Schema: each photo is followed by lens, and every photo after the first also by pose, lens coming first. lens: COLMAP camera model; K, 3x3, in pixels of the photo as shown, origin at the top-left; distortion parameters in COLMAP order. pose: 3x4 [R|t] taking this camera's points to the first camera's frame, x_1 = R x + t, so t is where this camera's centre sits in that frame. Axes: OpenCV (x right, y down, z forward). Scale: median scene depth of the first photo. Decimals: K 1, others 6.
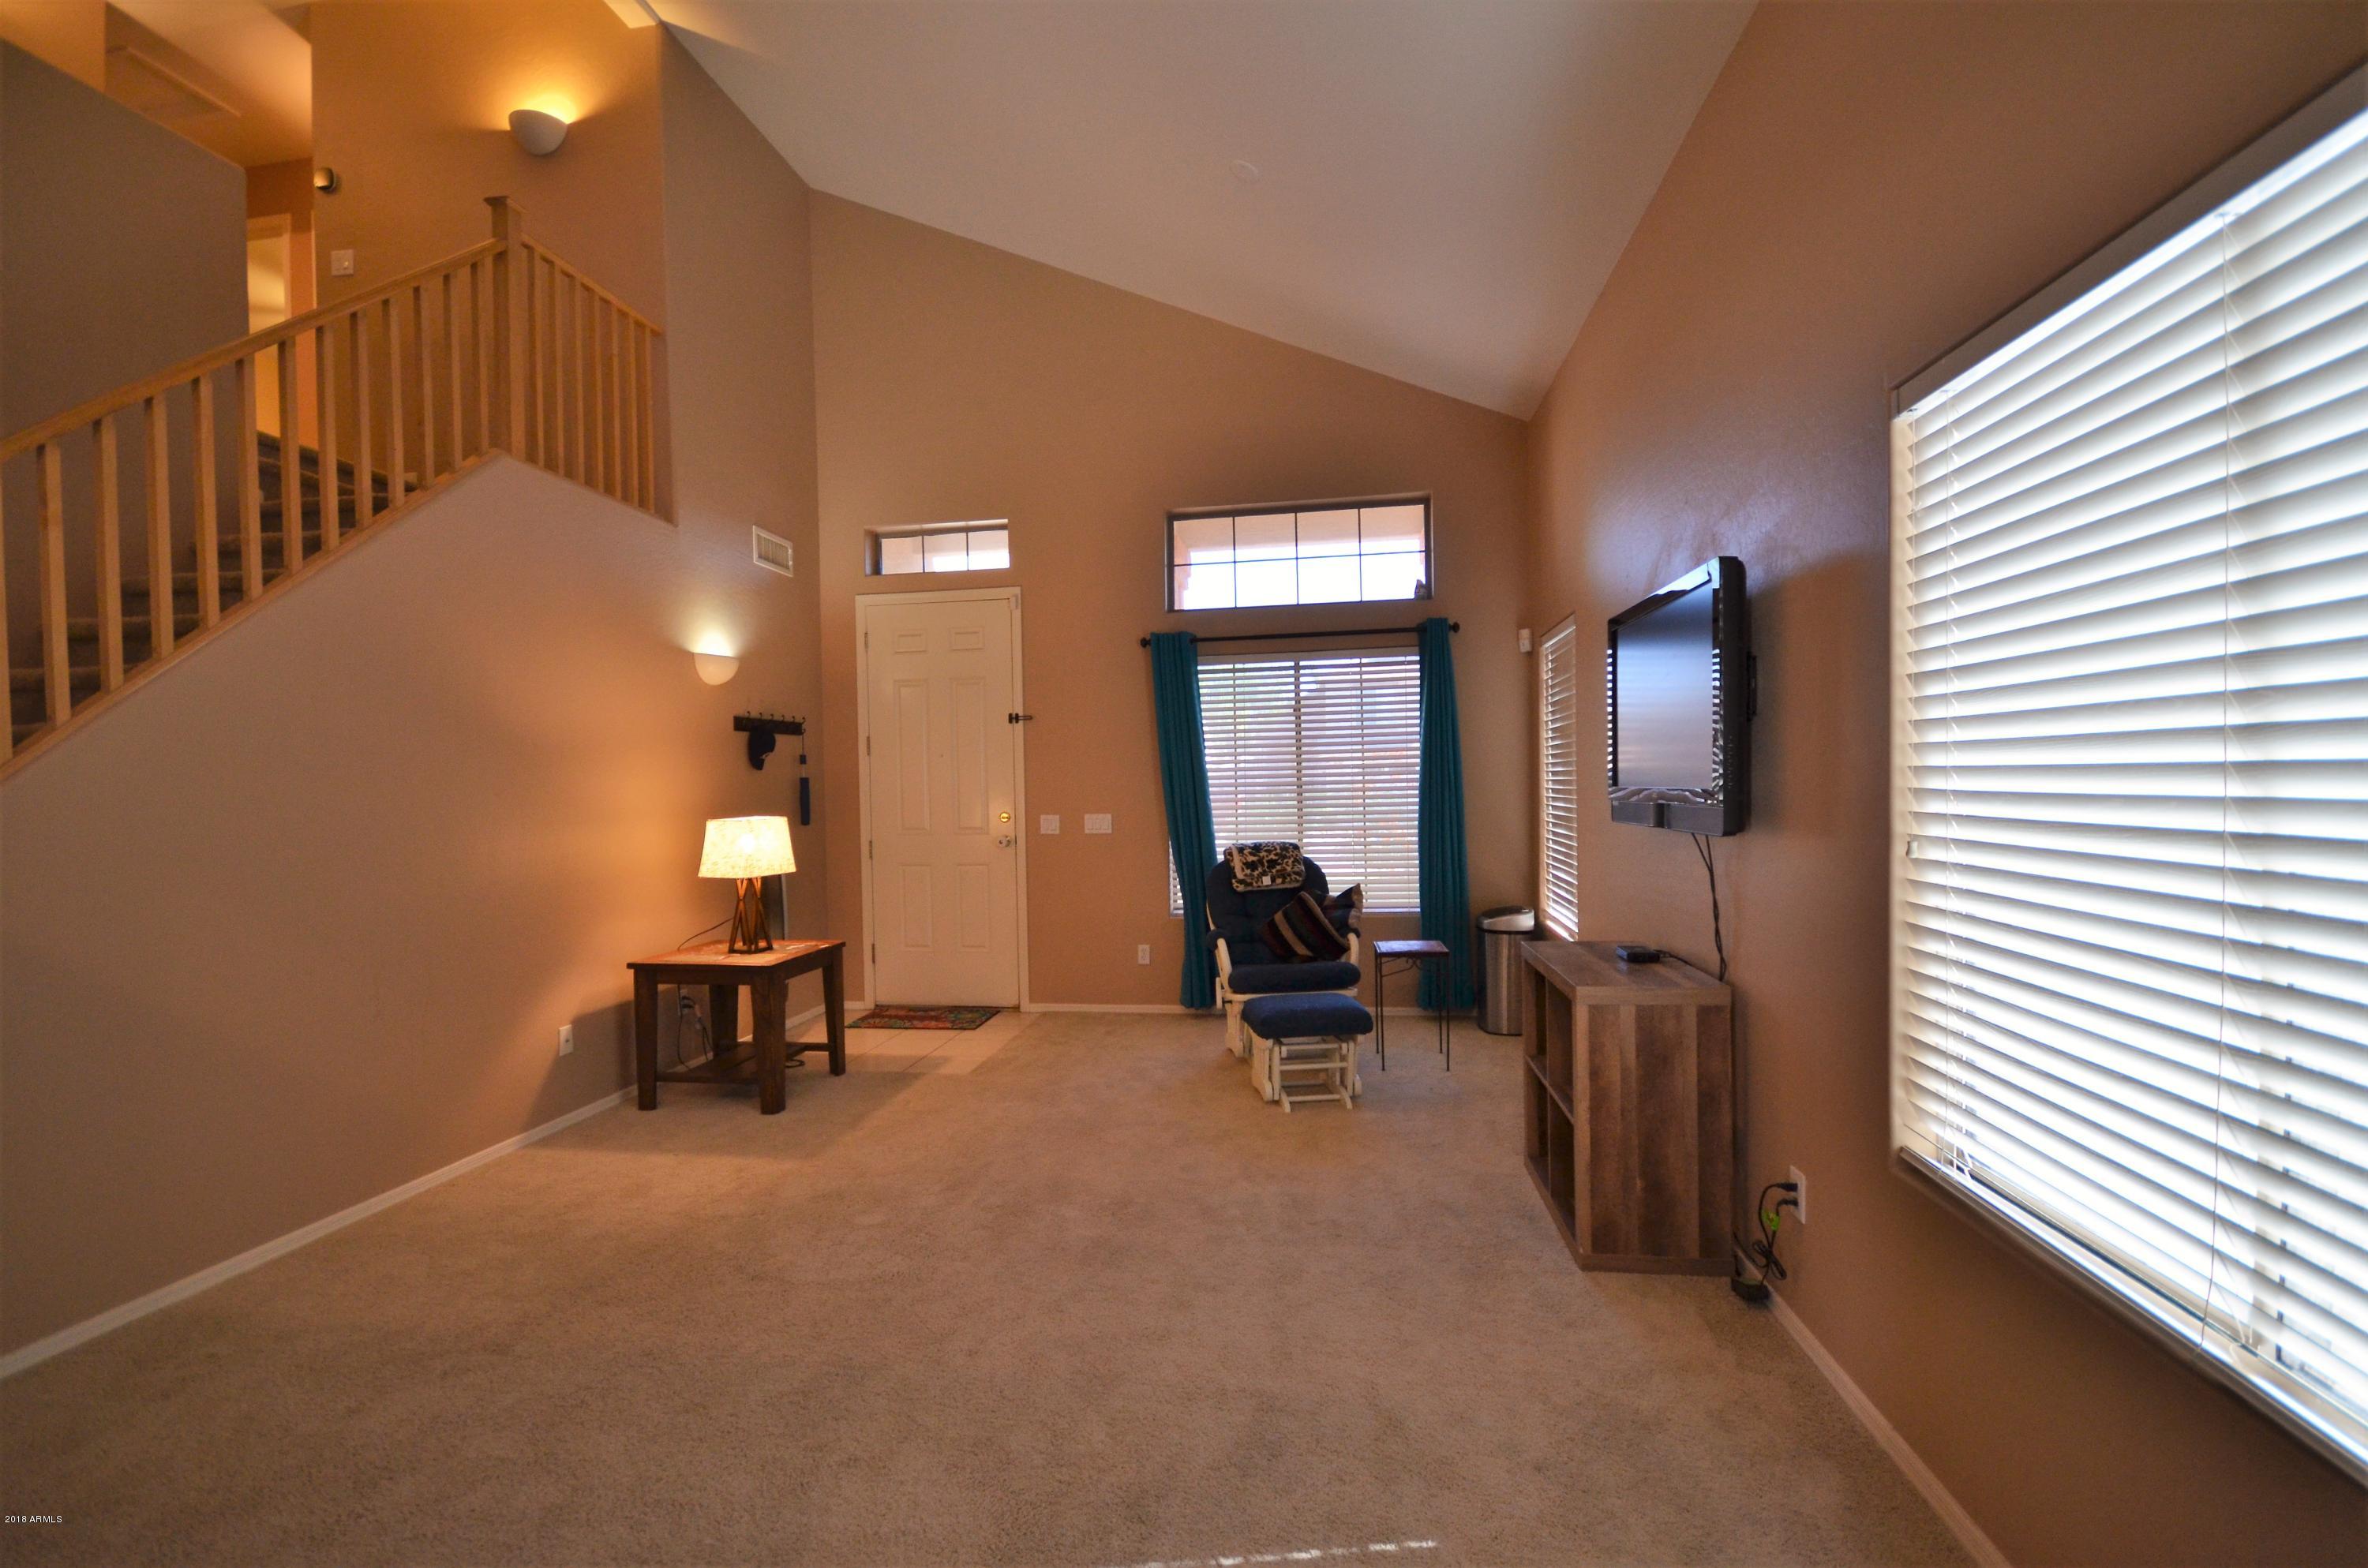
lens RADIAL K [[1055.4, 0, 1173.3], [0, 1055.4, 813.8], [0, 0, 1]] dist [0.004231, -0.007420]
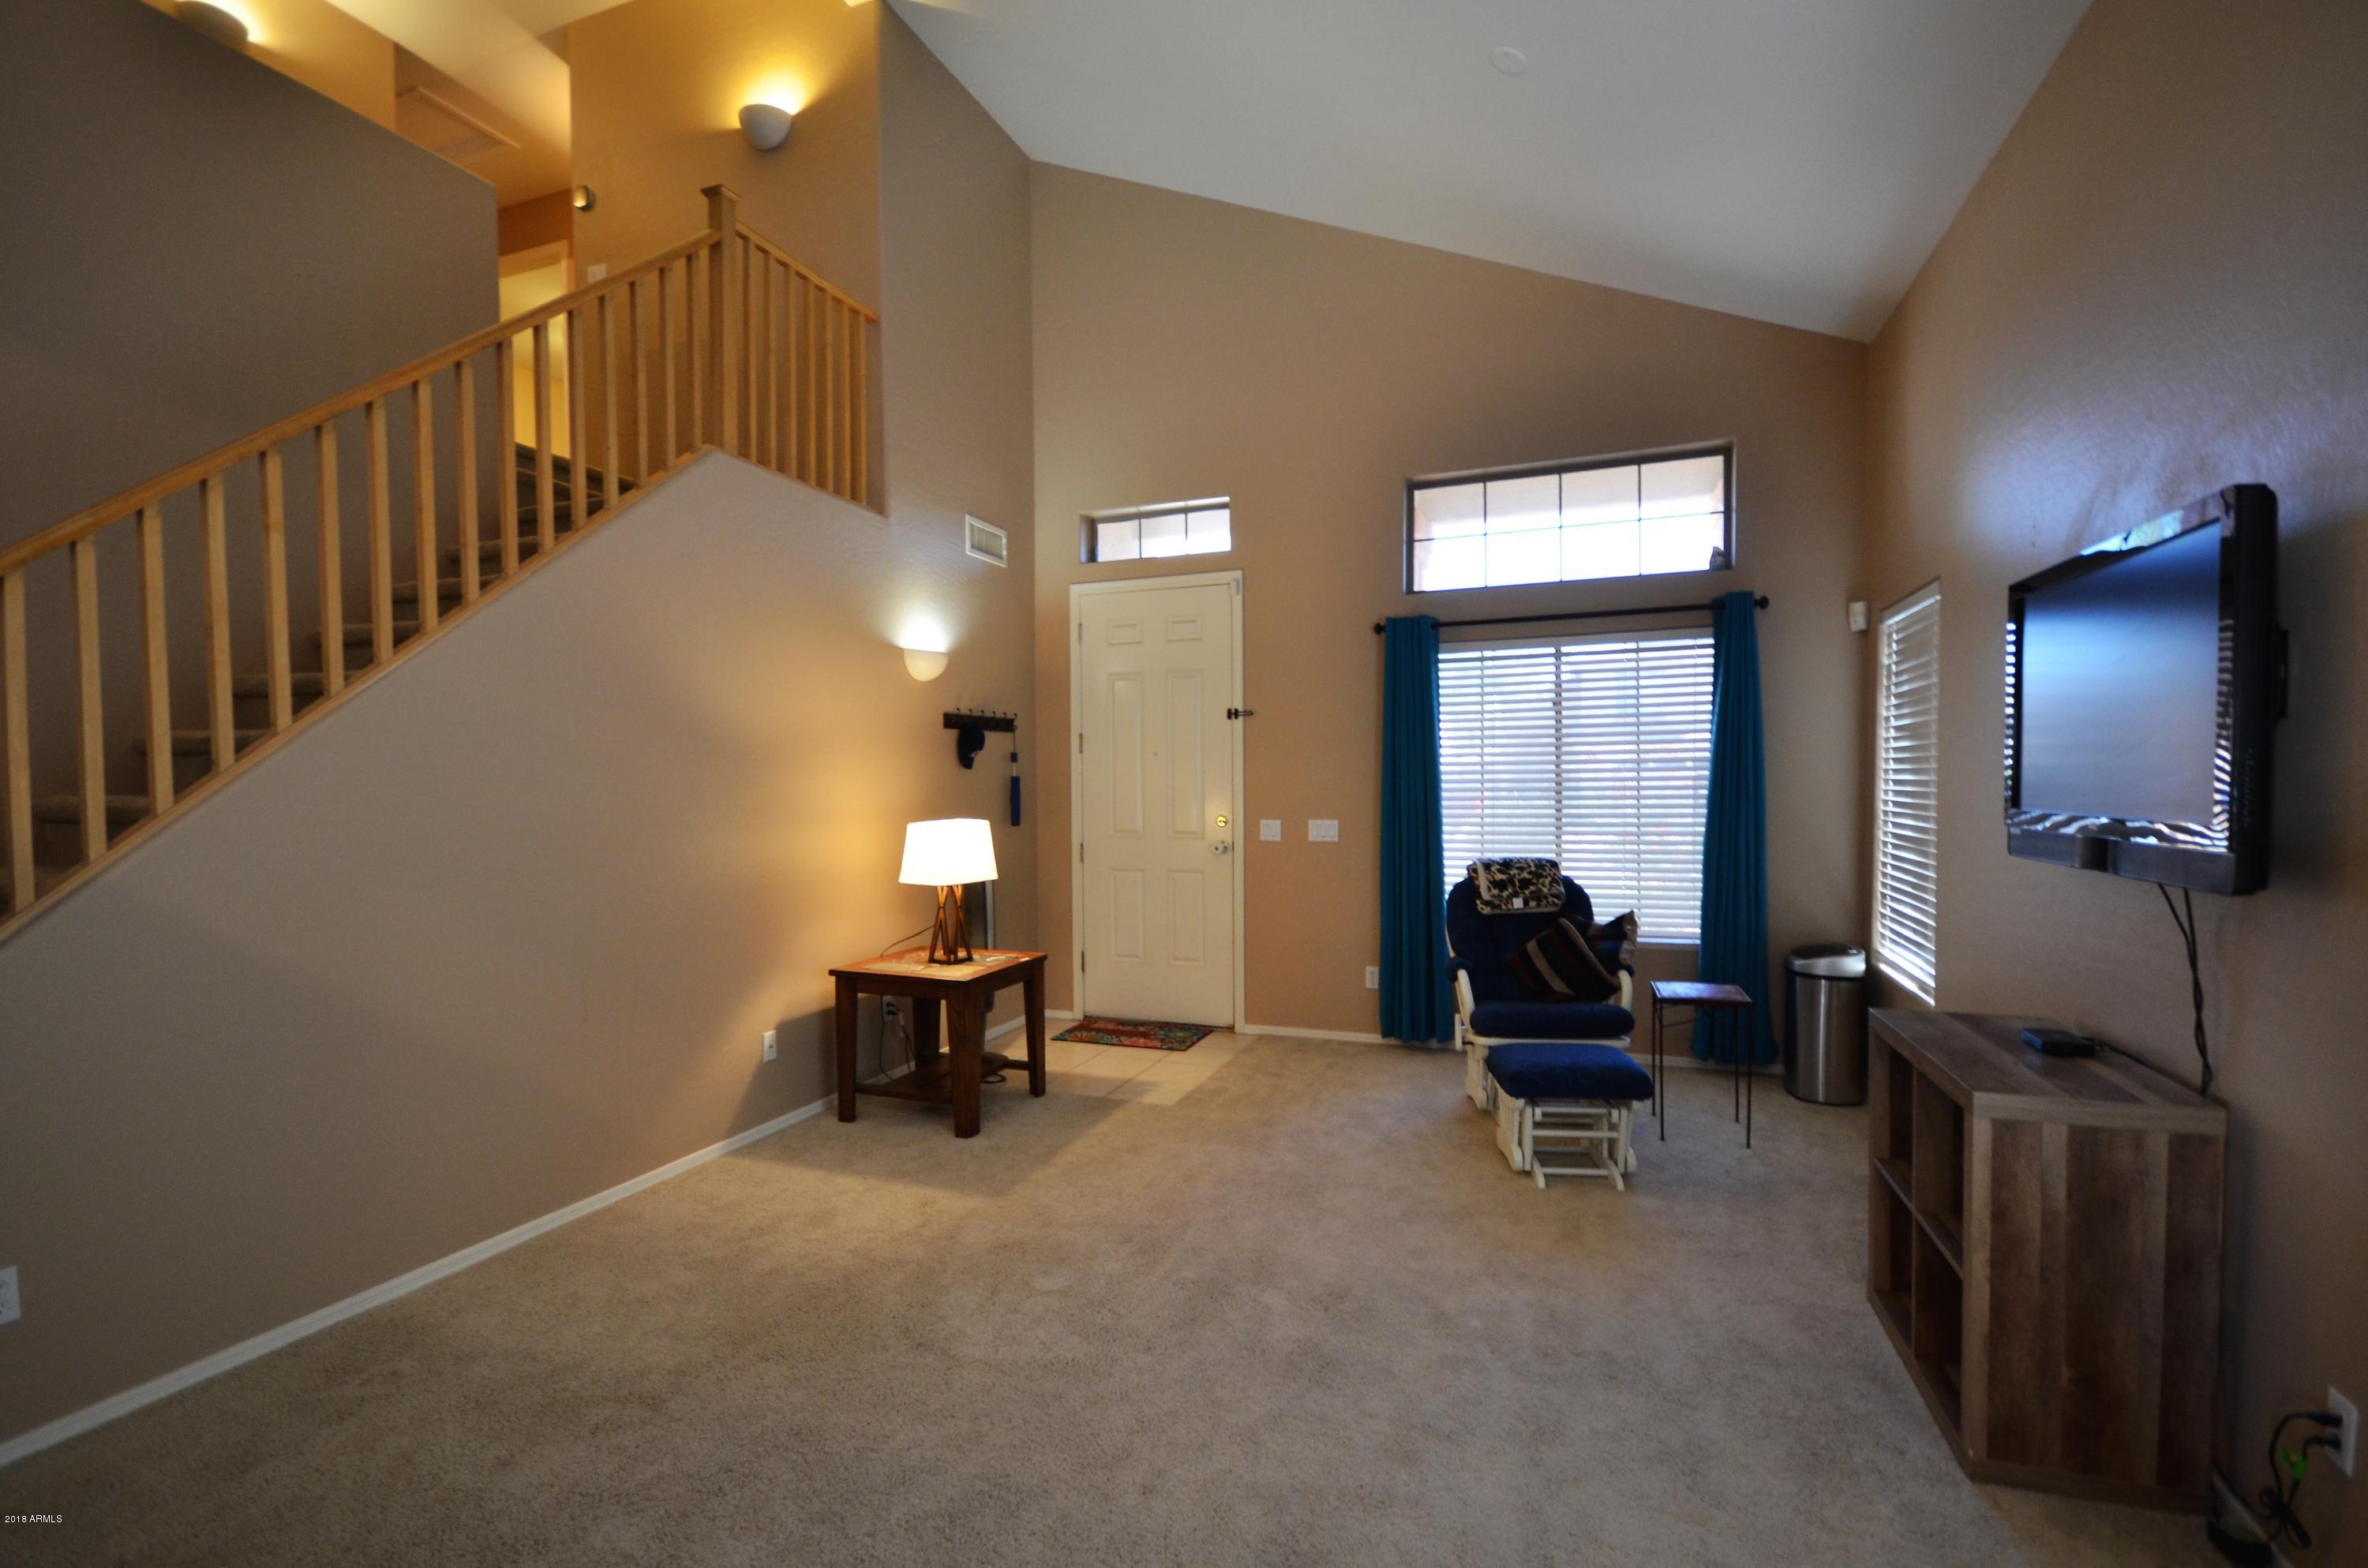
lens RADIAL K [[1070.0, 0, 1168.0], [0, 1070.0, 814.4], [0, 0, 1]] dist [0.002452, -0.009120]
pose [[0.975562, 0.017652, -0.219013, 0.000094], [-0.015788, 0.999823, 0.010255, -0.015457], [0.219155, -0.006547, 0.975668, 0.102743]]
